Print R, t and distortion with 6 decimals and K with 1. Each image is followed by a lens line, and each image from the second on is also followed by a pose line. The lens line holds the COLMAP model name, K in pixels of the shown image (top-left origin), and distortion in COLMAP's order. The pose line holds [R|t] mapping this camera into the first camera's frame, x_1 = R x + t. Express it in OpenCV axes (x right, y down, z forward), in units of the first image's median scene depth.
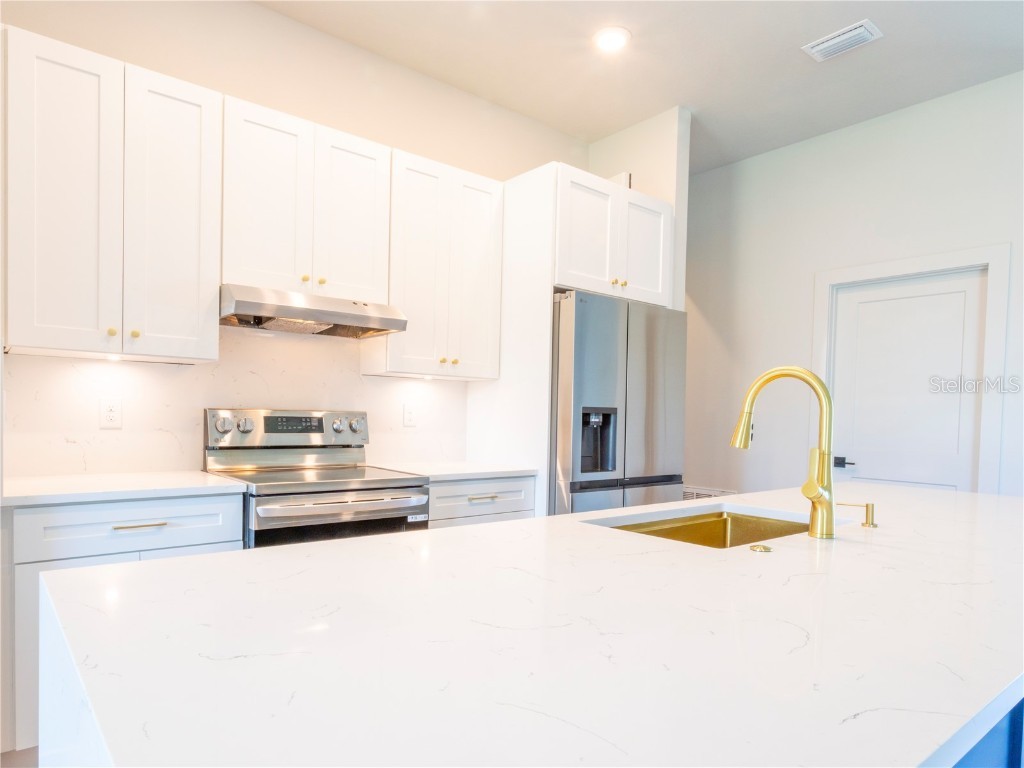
lens RADIAL K [[625.0, 0, 511.9], [0, 625.0, 405.3], [0, 0, 1]] dist [-0.004311, -0.000293]
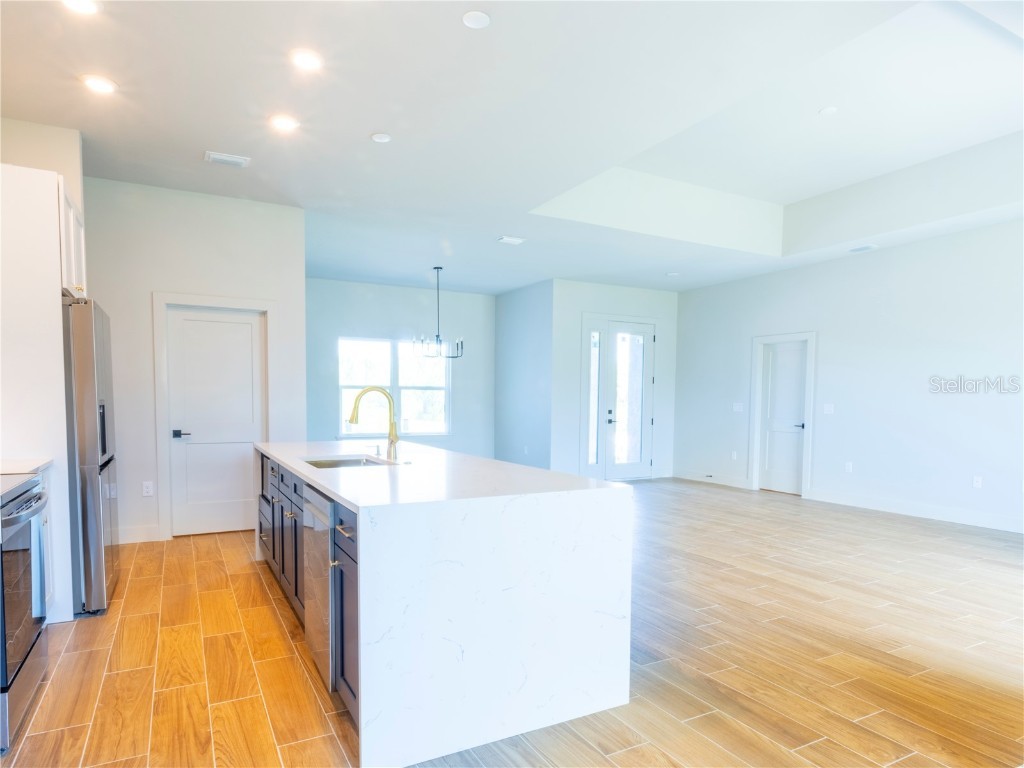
lens RADIAL K [[611.4, 0, 512.0], [0, 611.4, 384.0], [0, 0, 1]] dist [-0.005263, 0.000214]
pose [[0.173167, 0.004568, 0.984882, -0.851023], [-0.017520, 0.999845, -0.001557, -0.038143], [-0.984737, -0.016985, 0.173221, 0.042266]]
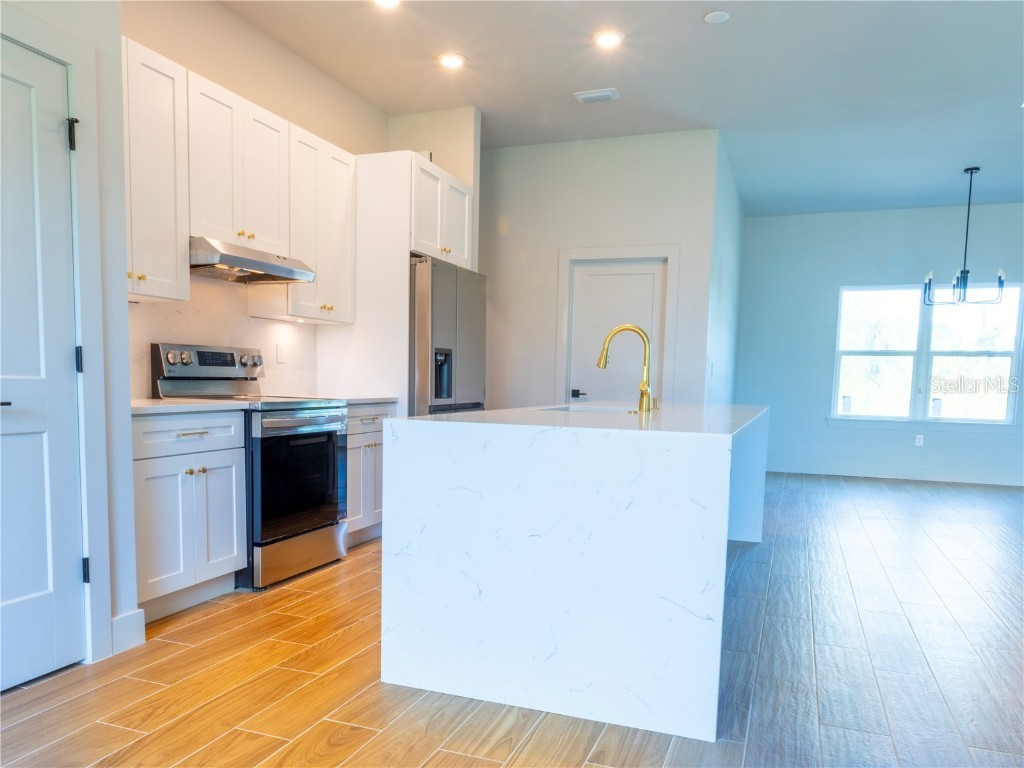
lens RADIAL K [[780.0, 0, 512.0], [0, 780.0, 384.0], [0, 0, 1]] dist [-0.007873, -0.000105]
pose [[0.856786, -0.007130, 0.515623, -0.571892], [-0.010540, 0.999453, 0.031334, 0.024485], [-0.515564, -0.032281, 0.856243, -0.458775]]
